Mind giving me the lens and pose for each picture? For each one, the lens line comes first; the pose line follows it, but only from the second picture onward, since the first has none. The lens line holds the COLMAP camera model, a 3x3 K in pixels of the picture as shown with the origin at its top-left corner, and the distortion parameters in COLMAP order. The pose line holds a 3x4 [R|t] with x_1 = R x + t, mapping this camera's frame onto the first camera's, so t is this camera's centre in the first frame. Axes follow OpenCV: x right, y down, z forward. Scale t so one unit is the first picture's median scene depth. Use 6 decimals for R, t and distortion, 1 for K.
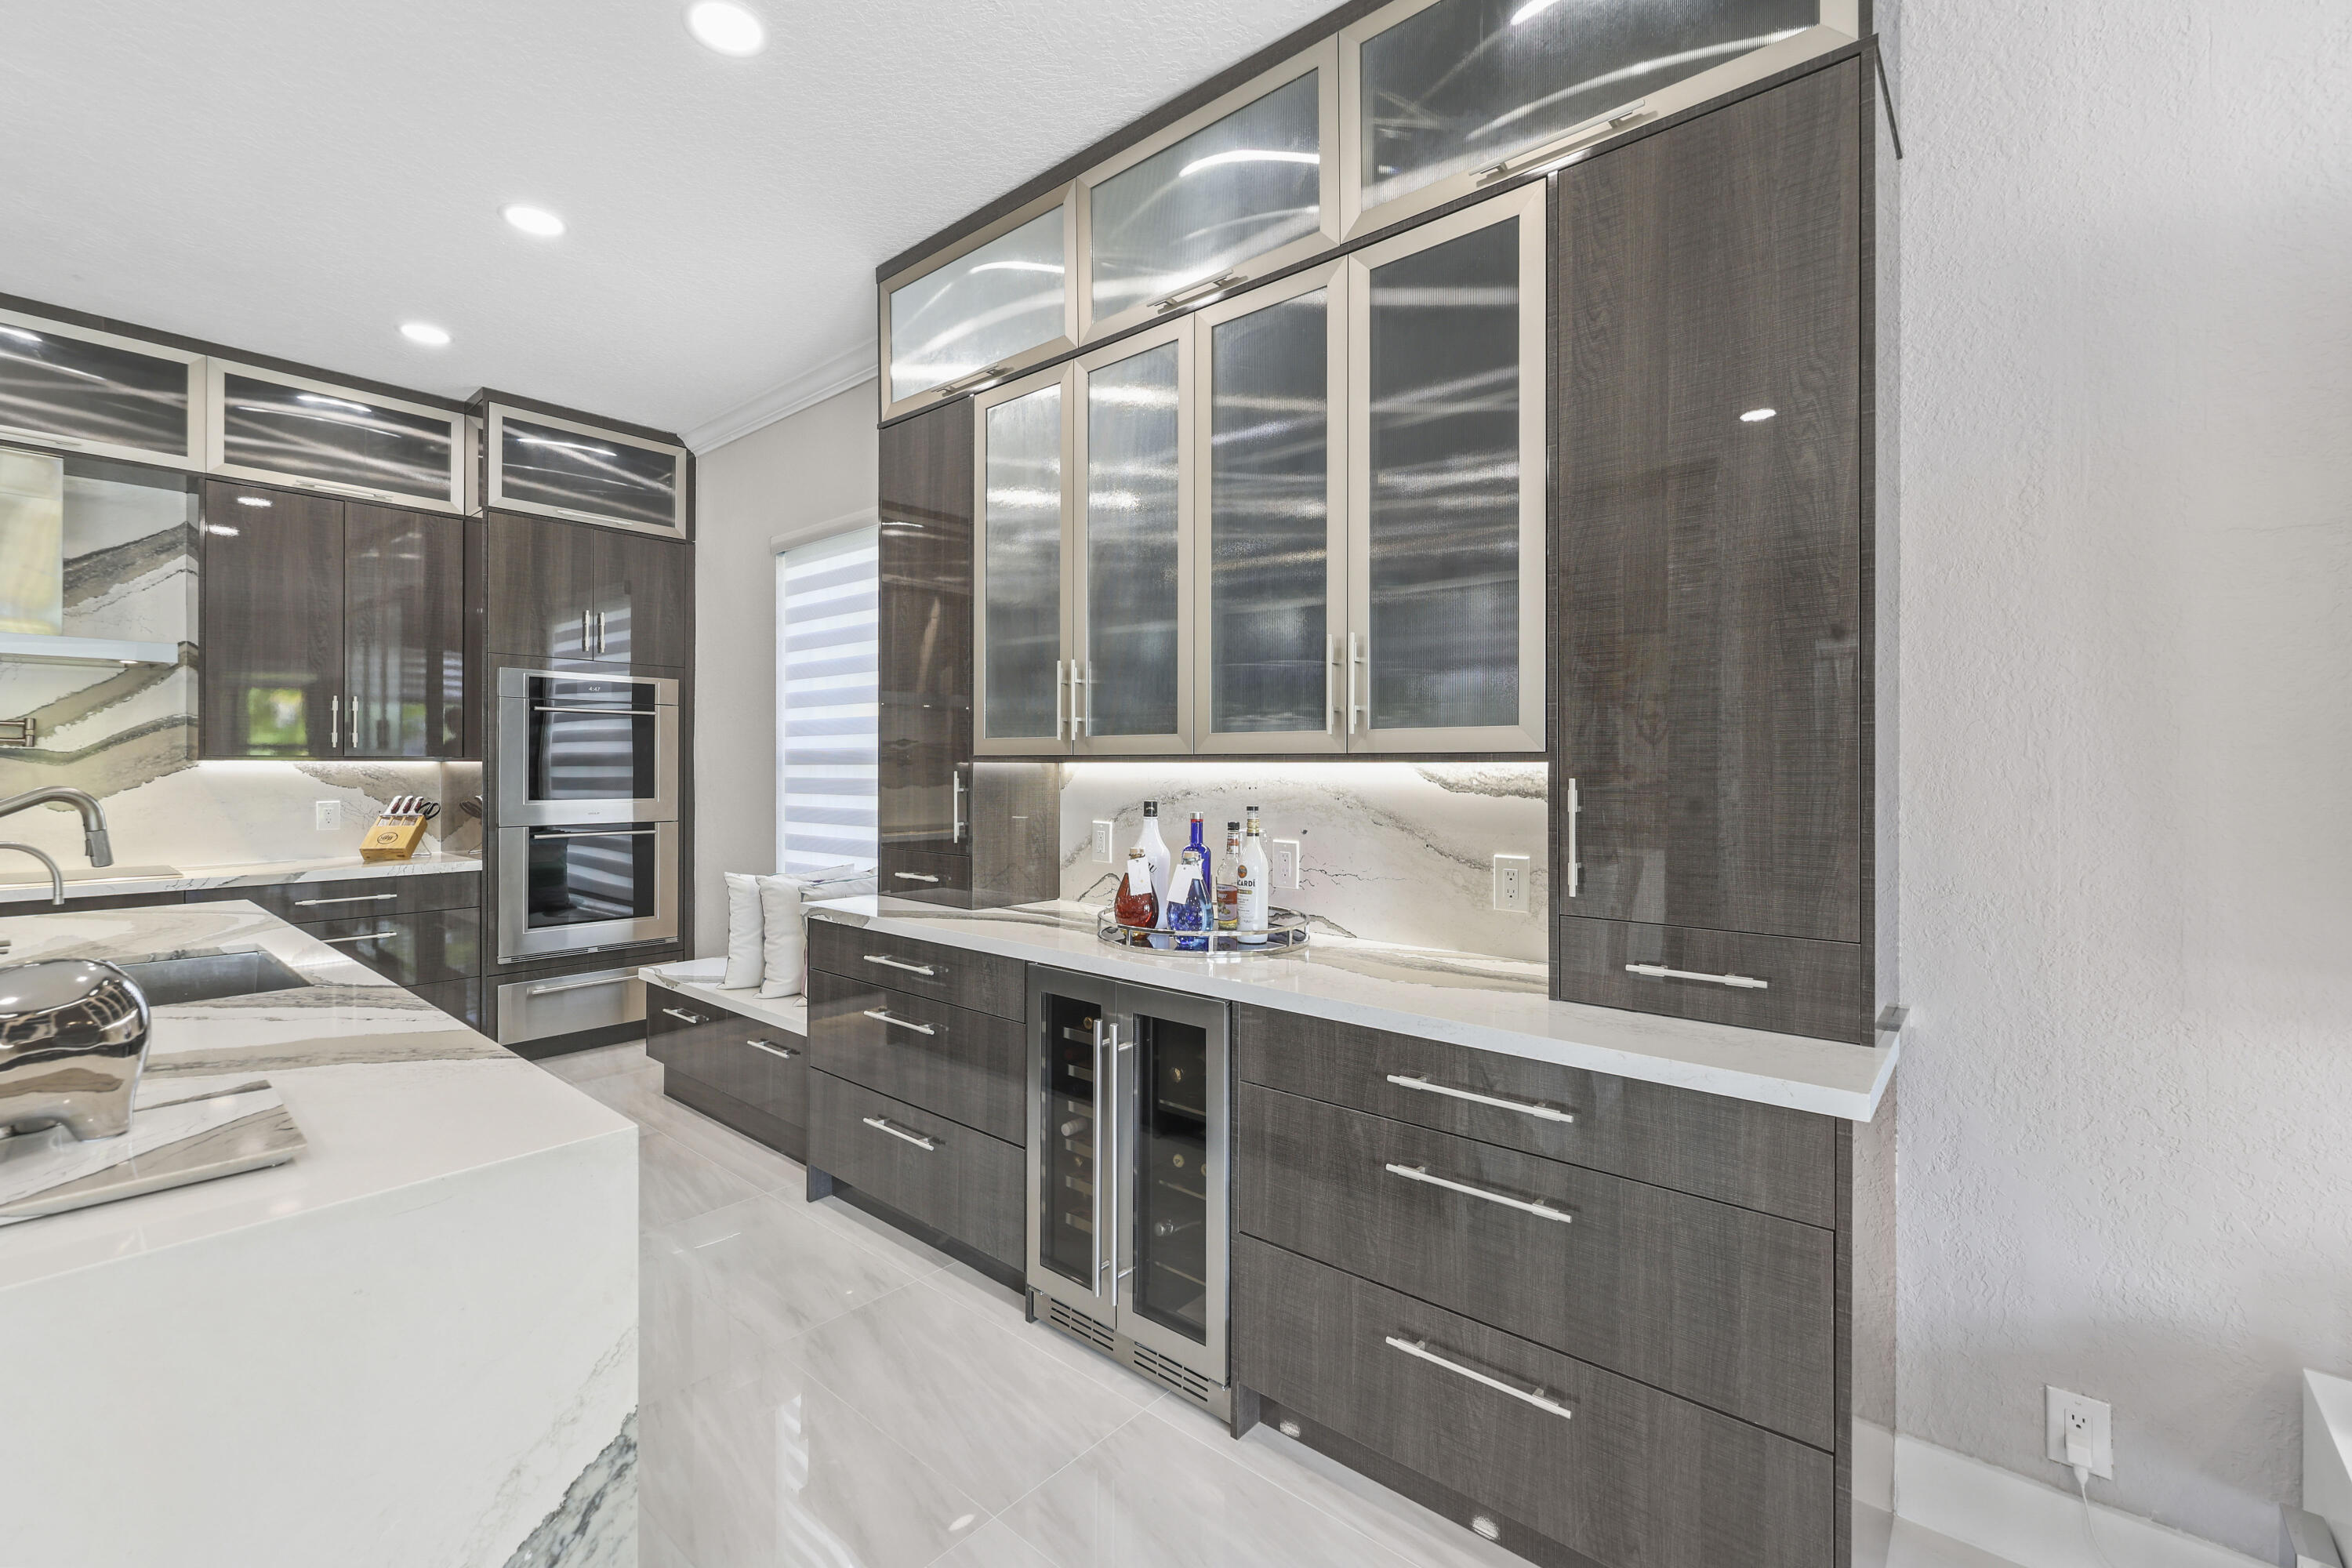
lens RADIAL K [[974.7, 0, 1200.5], [0, 974.7, 770.7], [0, 0, 1]] dist [0.001137, 0.000080]
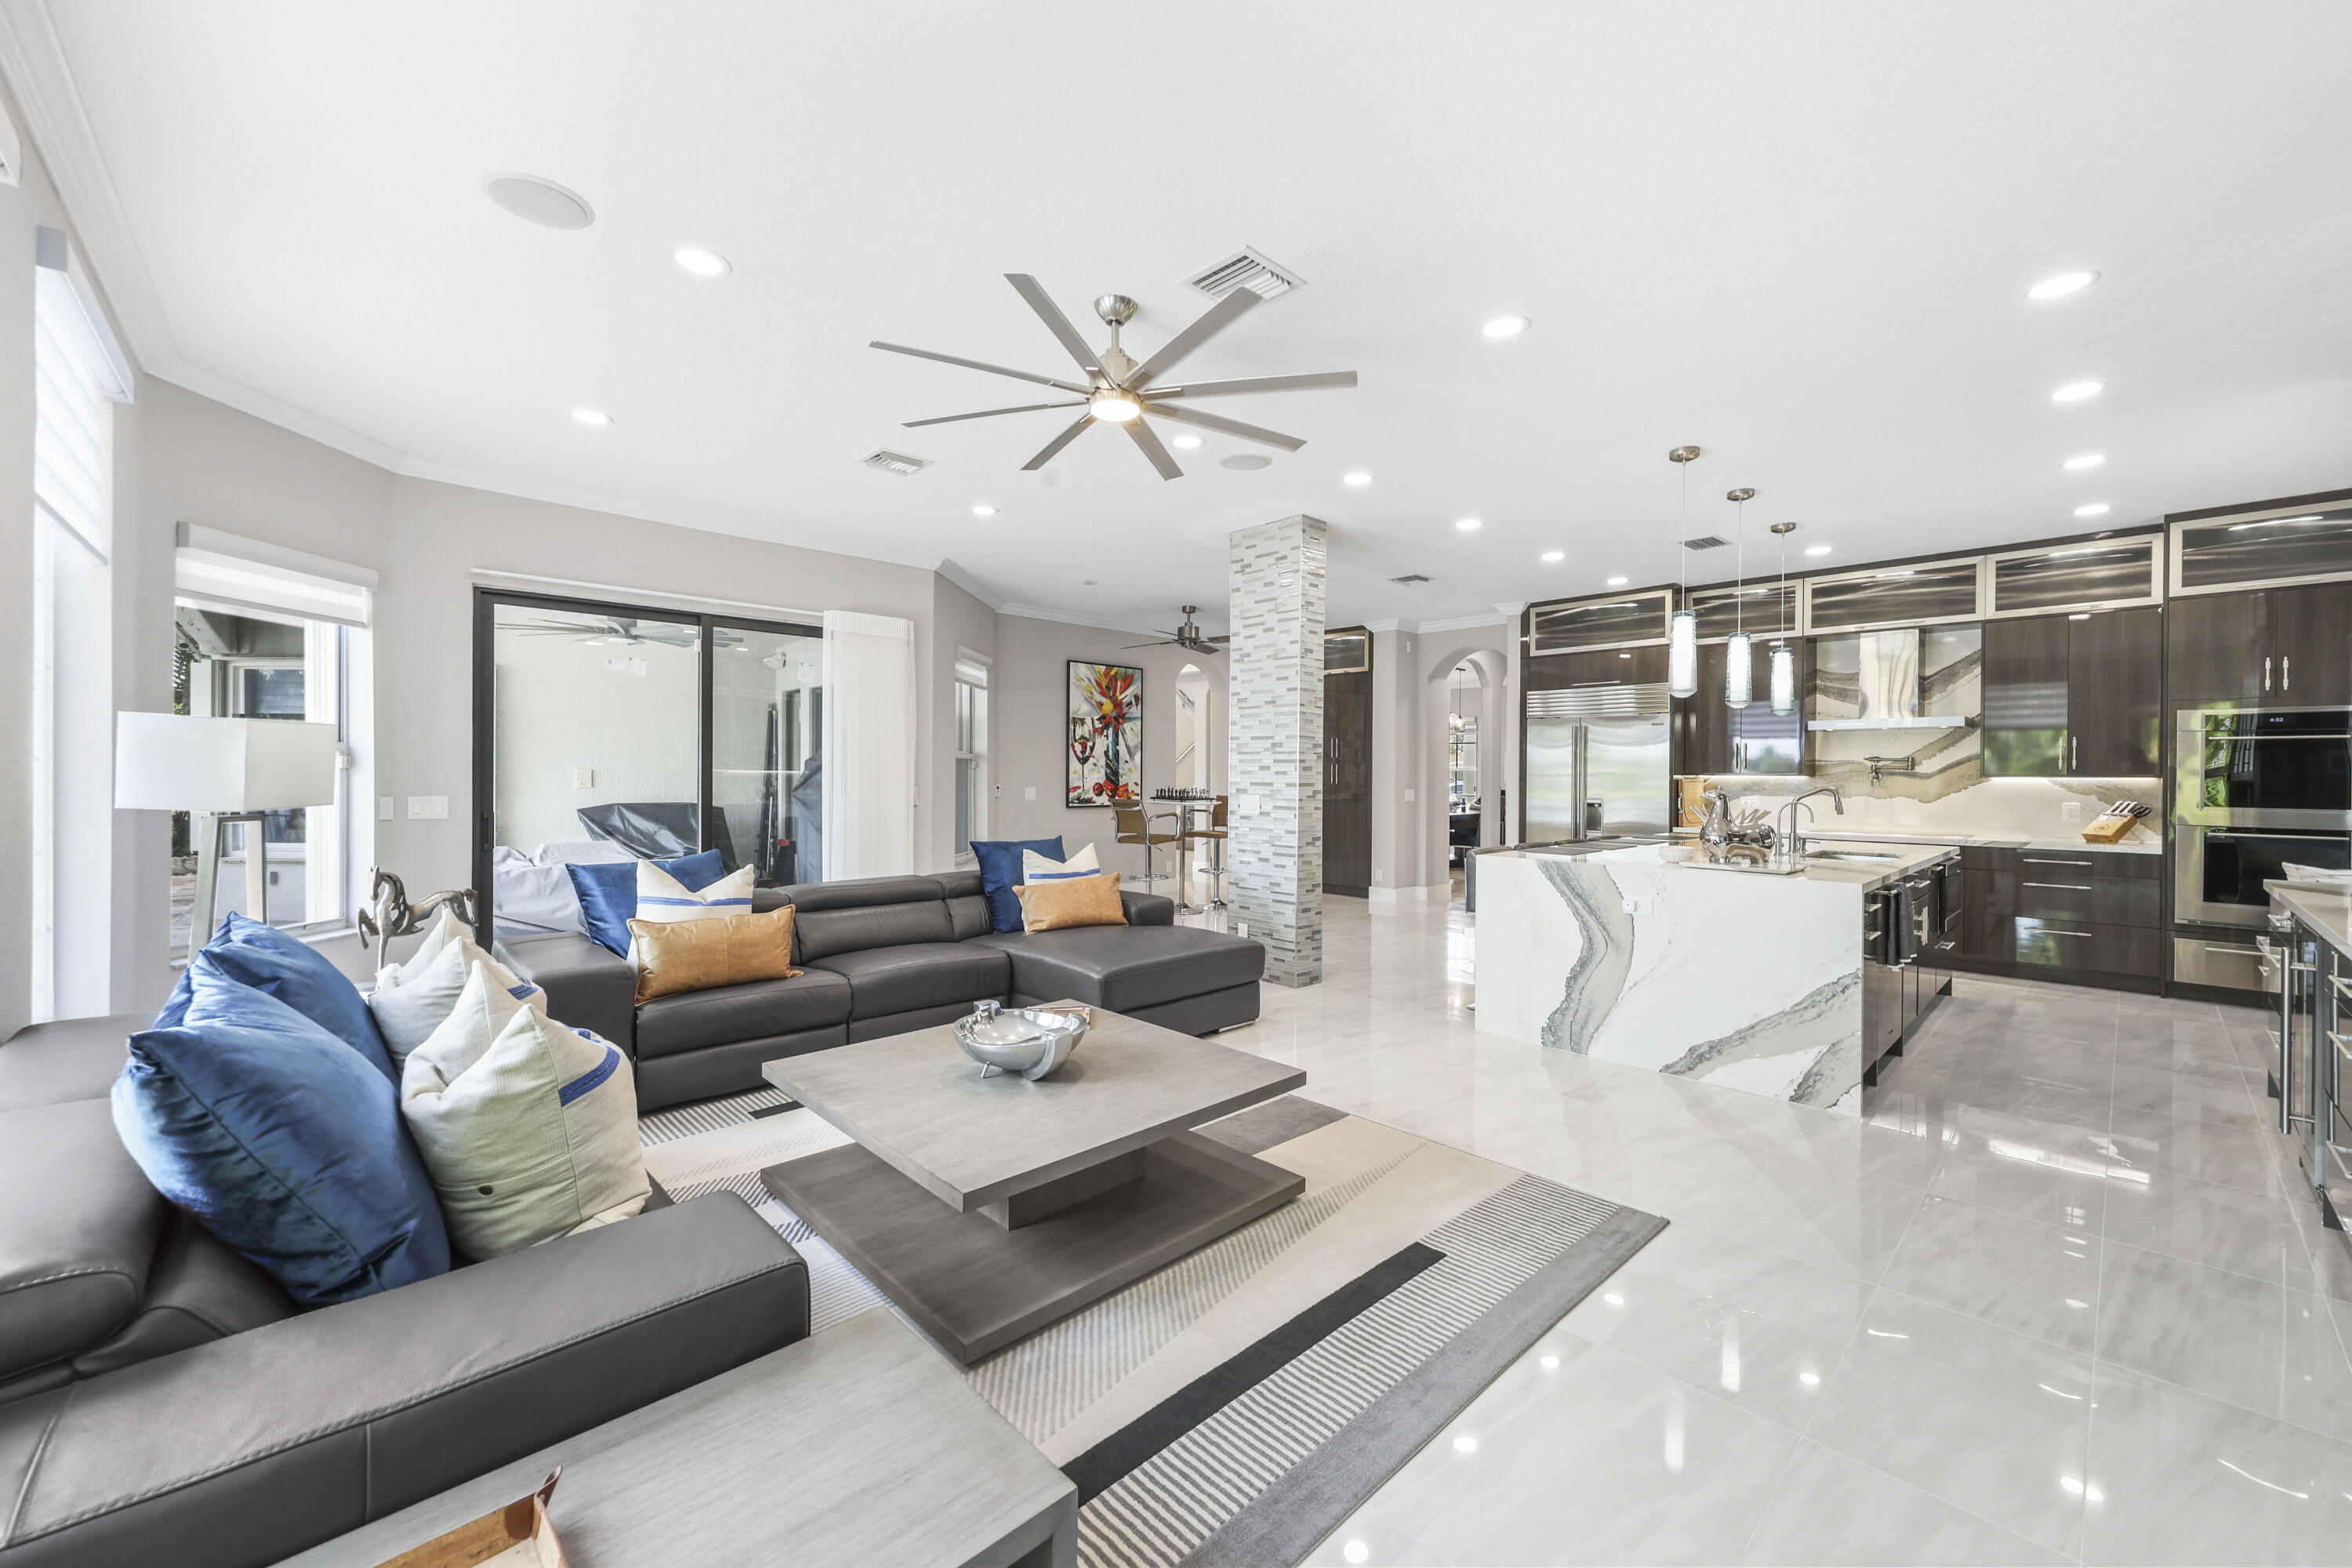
lens RADIAL K [[906.7, 0, 1140.1], [0, 906.7, 781.3], [0, 0, 1]] dist [0.000634, -0.000112]
pose [[-0.143640, 0.004888, -0.989618, 1.314399], [-0.010650, 0.999922, 0.006485, 0.004321], [0.989573, 0.011471, -0.143577, -0.471527]]
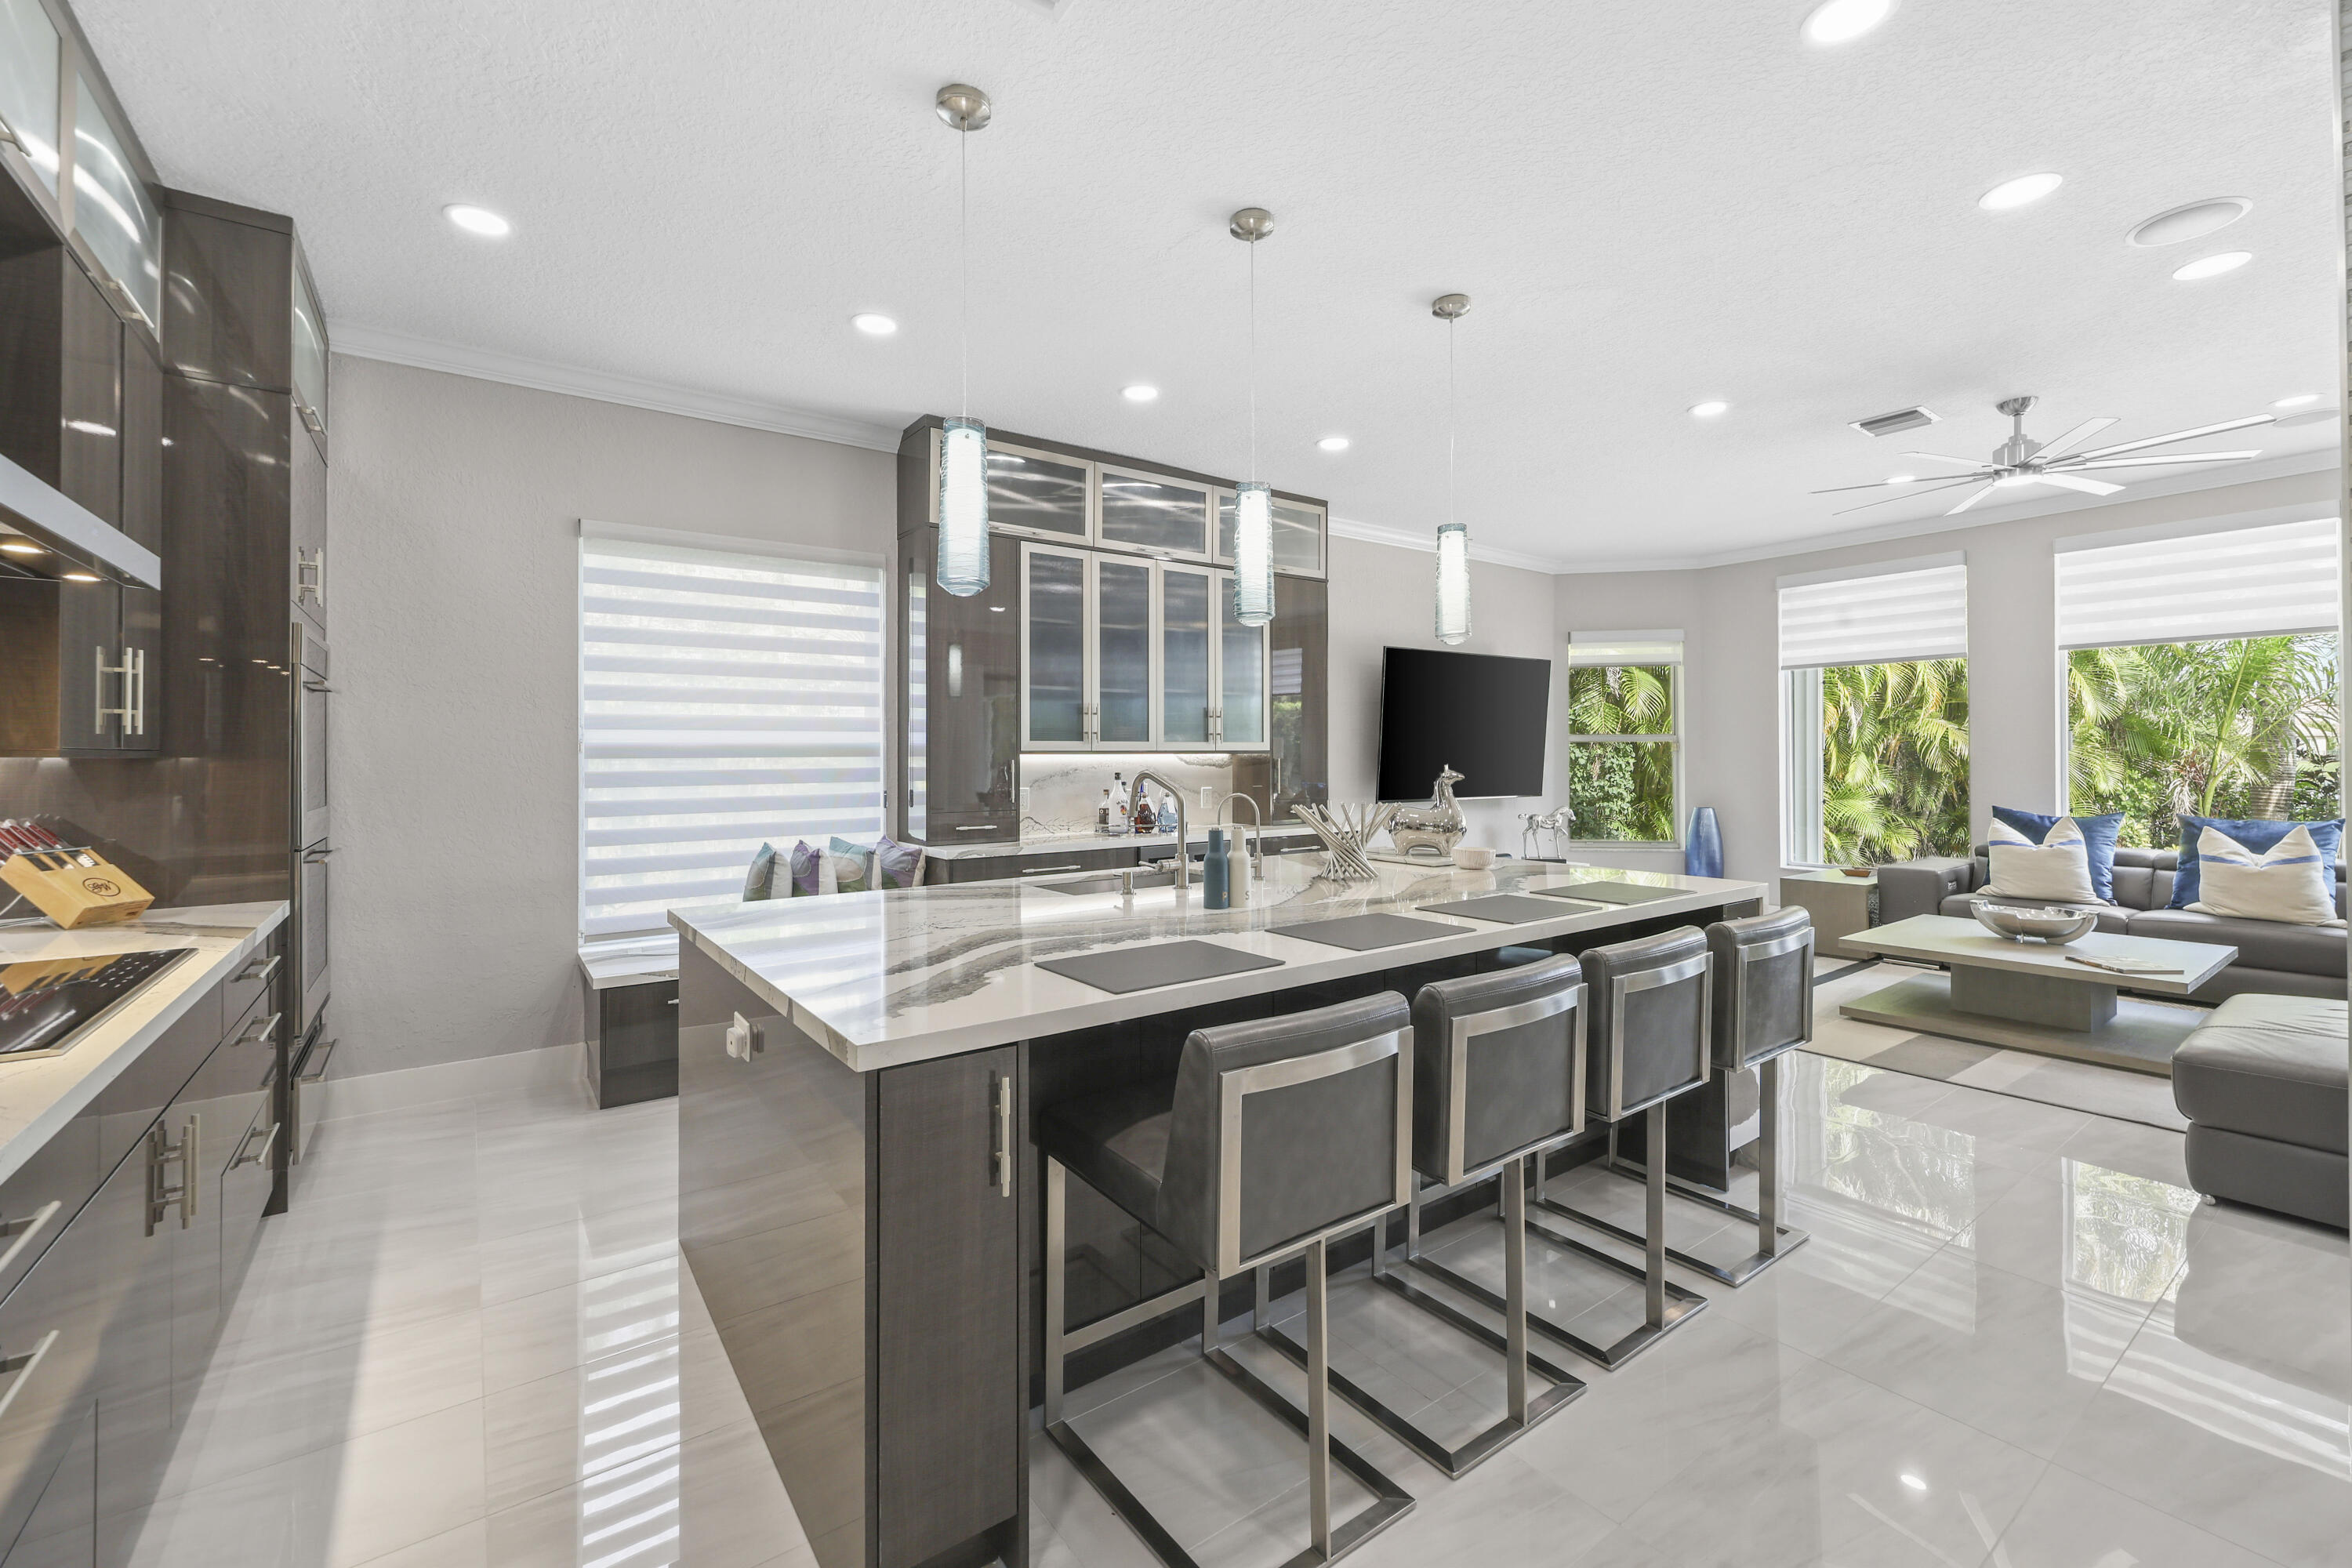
lens RADIAL K [[974.7, 0, 1173.2], [0, 974.7, 745.4], [0, 0, 1]] dist [0.001137, 0.000080]
pose [[0.255819, 0.003631, 0.966718, -2.058604], [0.008104, 0.999950, -0.005900, -0.014477], [-0.966691, 0.009344, 0.255777, 0.343866]]
